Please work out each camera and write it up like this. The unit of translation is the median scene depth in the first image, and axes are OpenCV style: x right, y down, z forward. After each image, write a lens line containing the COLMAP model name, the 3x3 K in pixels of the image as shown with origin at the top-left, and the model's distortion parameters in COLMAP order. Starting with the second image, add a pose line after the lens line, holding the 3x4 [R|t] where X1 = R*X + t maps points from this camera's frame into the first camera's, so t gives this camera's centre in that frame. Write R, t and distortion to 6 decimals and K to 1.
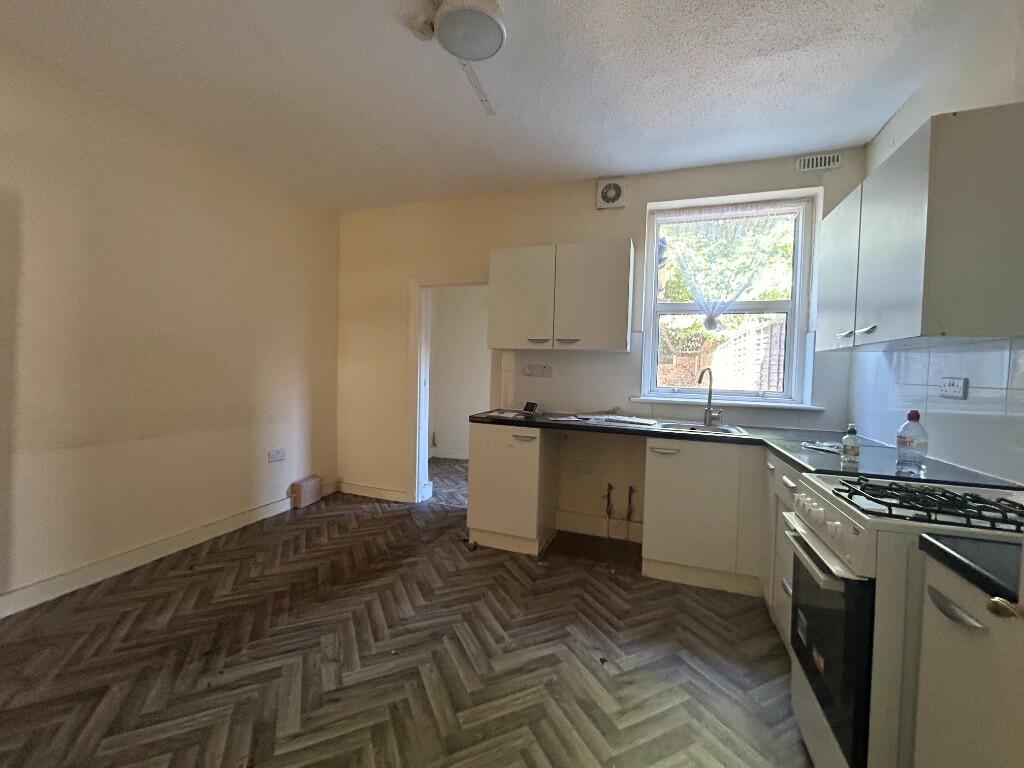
lens RADIAL K [[413.7, 0, 512.0], [0, 413.7, 384.0], [0, 0, 1]] dist [-0.009860, 0.000027]
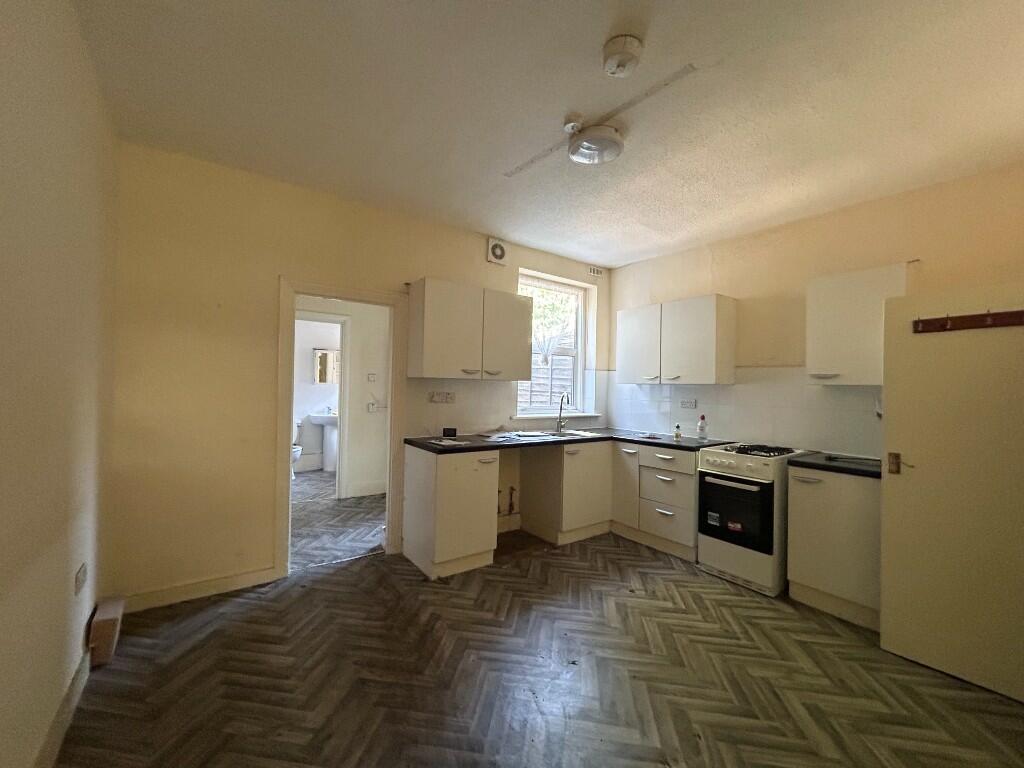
lens RADIAL K [[416.0, 0, 510.9], [0, 416.0, 380.5], [0, 0, 1]] dist [-0.002200, 0.000300]
pose [[0.566150, -0.005861, 0.824281, -0.807427], [0.023442, 0.999685, -0.008993, -0.069605], [-0.823969, 0.024414, 0.566109, 0.289963]]
